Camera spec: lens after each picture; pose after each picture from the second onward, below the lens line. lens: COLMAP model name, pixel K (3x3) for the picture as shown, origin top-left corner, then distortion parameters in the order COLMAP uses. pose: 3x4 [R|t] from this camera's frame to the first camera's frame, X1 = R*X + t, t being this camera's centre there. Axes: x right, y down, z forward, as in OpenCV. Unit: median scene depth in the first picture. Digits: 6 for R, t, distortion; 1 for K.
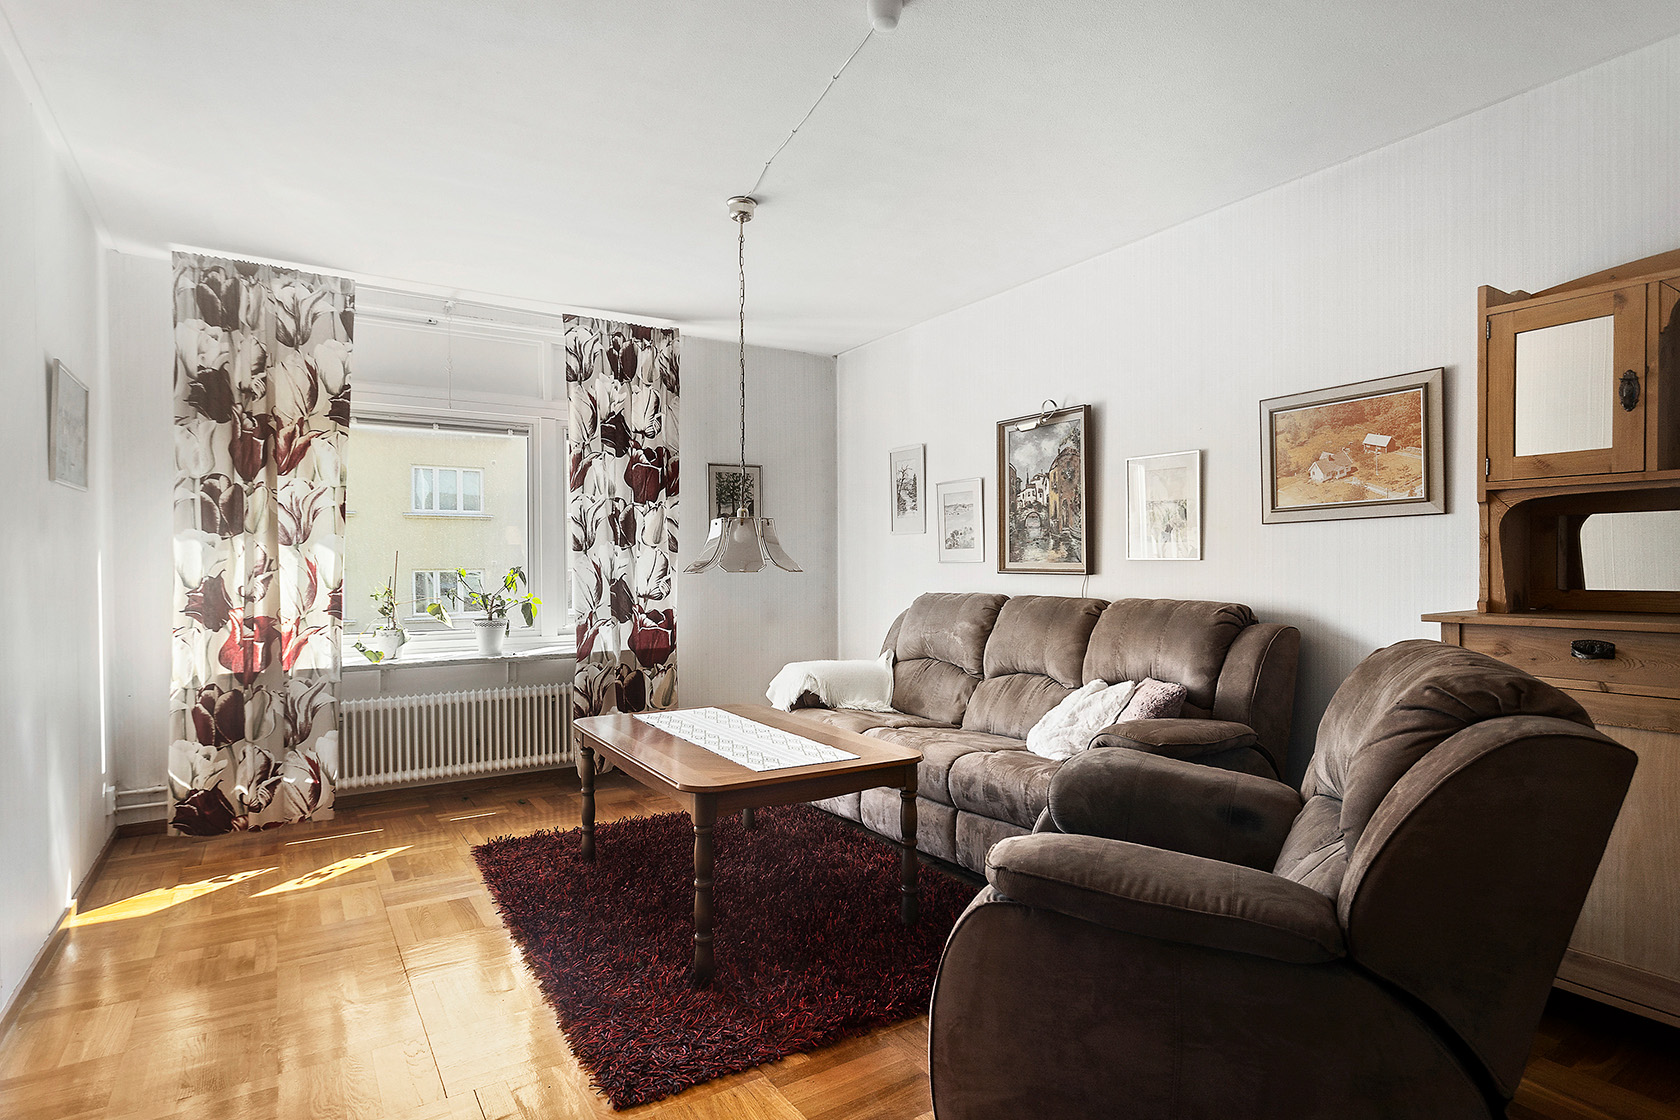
lens RADIAL K [[888.5, 0, 840.4], [0, 888.5, 562.2], [0, 0, 1]] dist [0.002215, 0.002589]
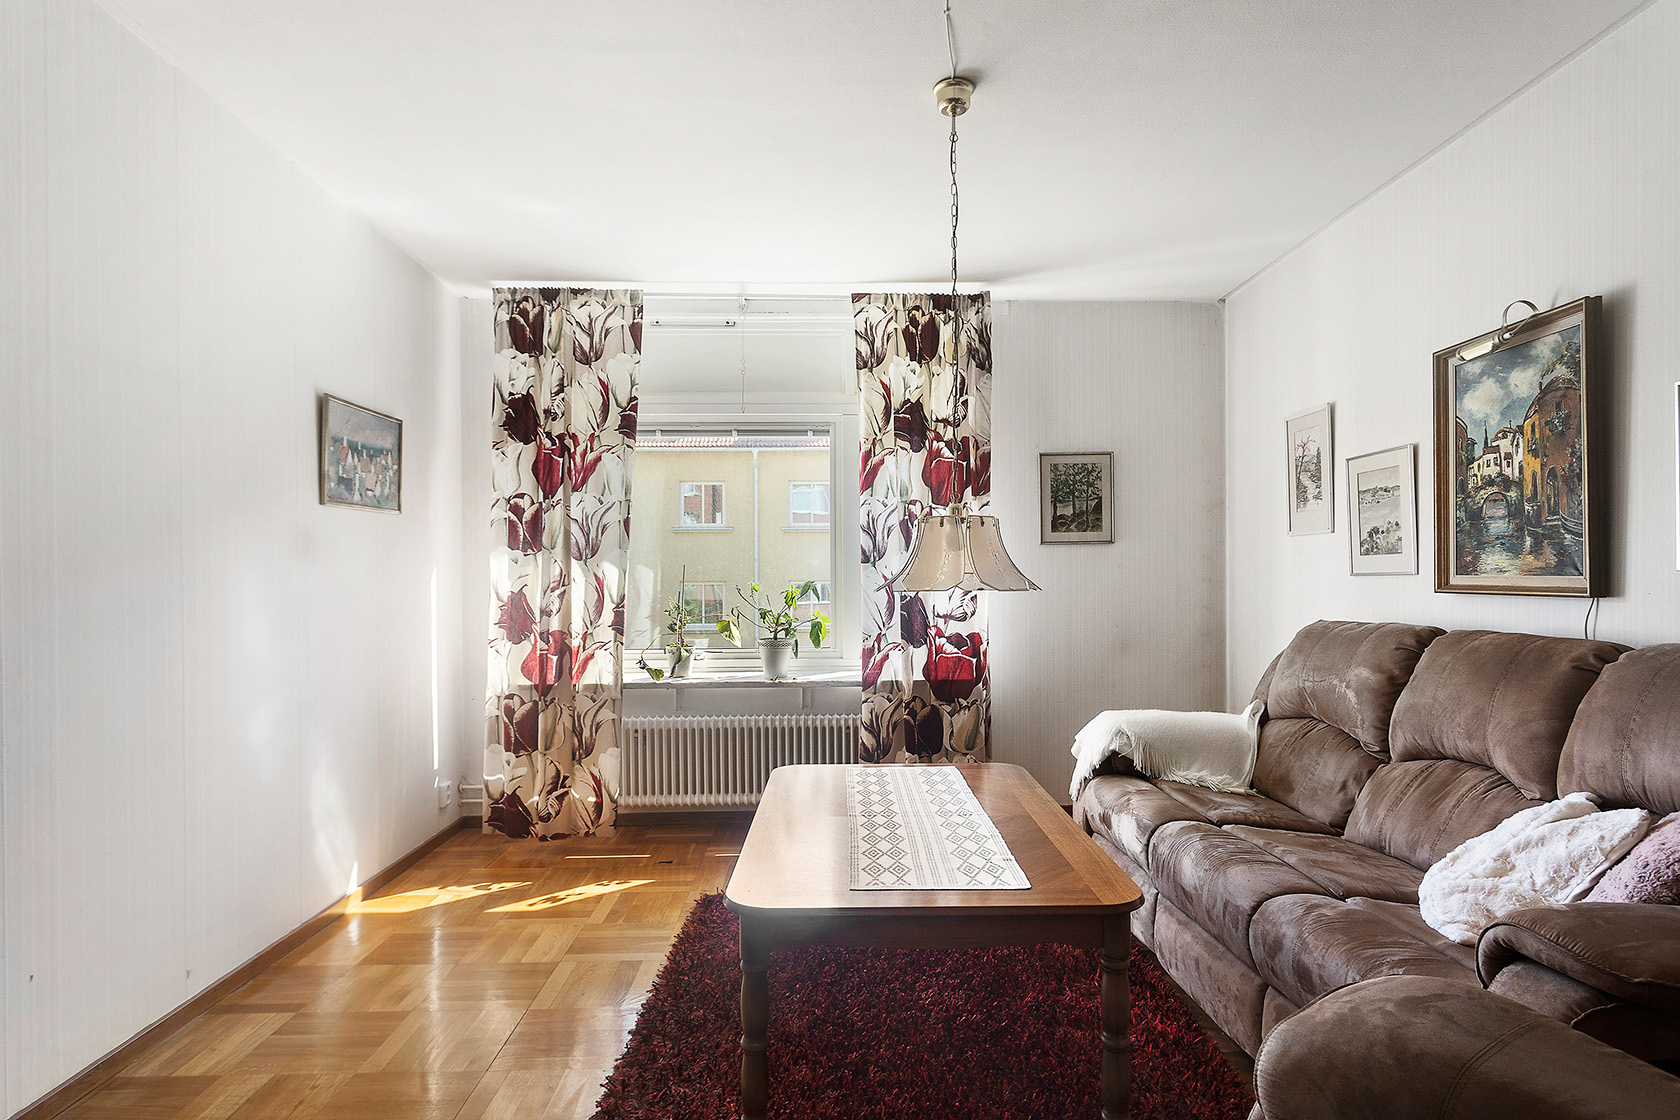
lens RADIAL K [[911.2, 0, 839.0], [0, 911.2, 577.6], [0, 0, 1]] dist [-0.012005, 0.007253]
pose [[0.858941, -0.001459, -0.512072, 0.153990], [0.004066, 0.999984, 0.003971, -0.002511], [0.512058, -0.005493, 0.858934, 0.245900]]
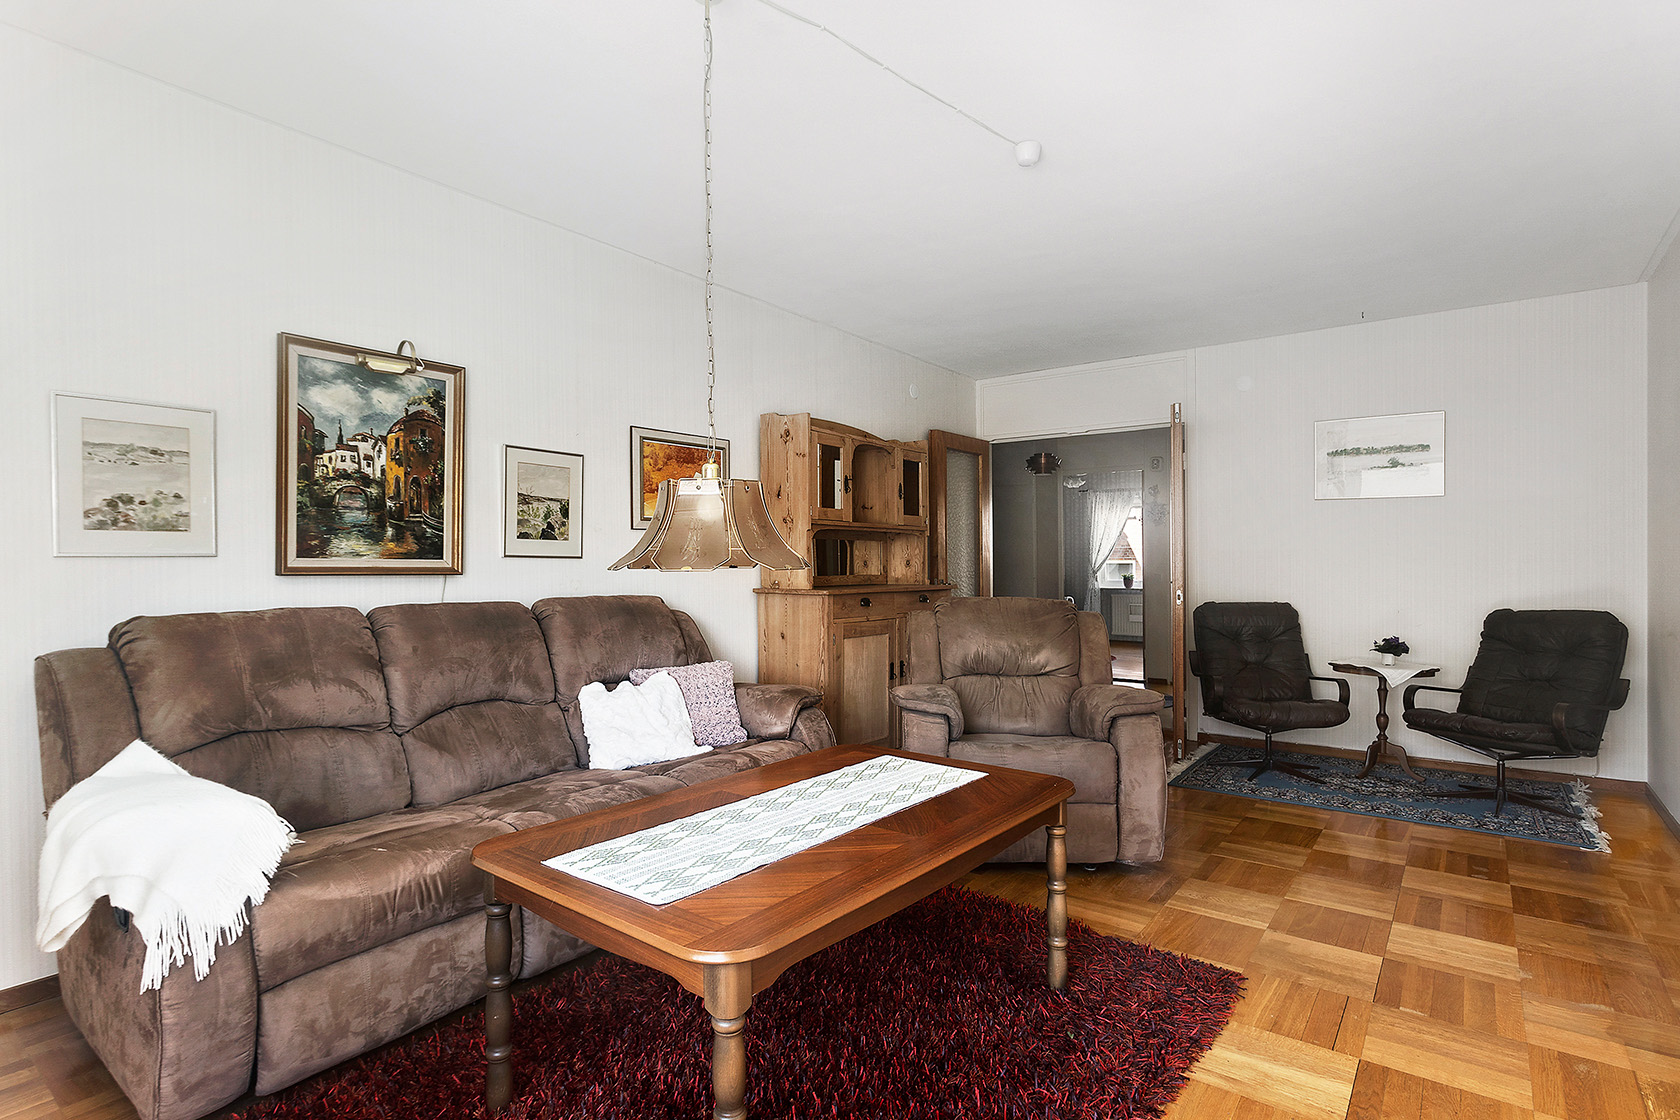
lens RADIAL K [[845.6, 0, 839.8], [0, 845.6, 560.7], [0, 0, 1]] dist [0.001126, 0.000127]
pose [[-0.342717, 0.006308, 0.939418, -0.551963], [-0.003494, 0.999962, -0.007989, 0.006242], [-0.939432, -0.006021, -0.342682, 0.896882]]
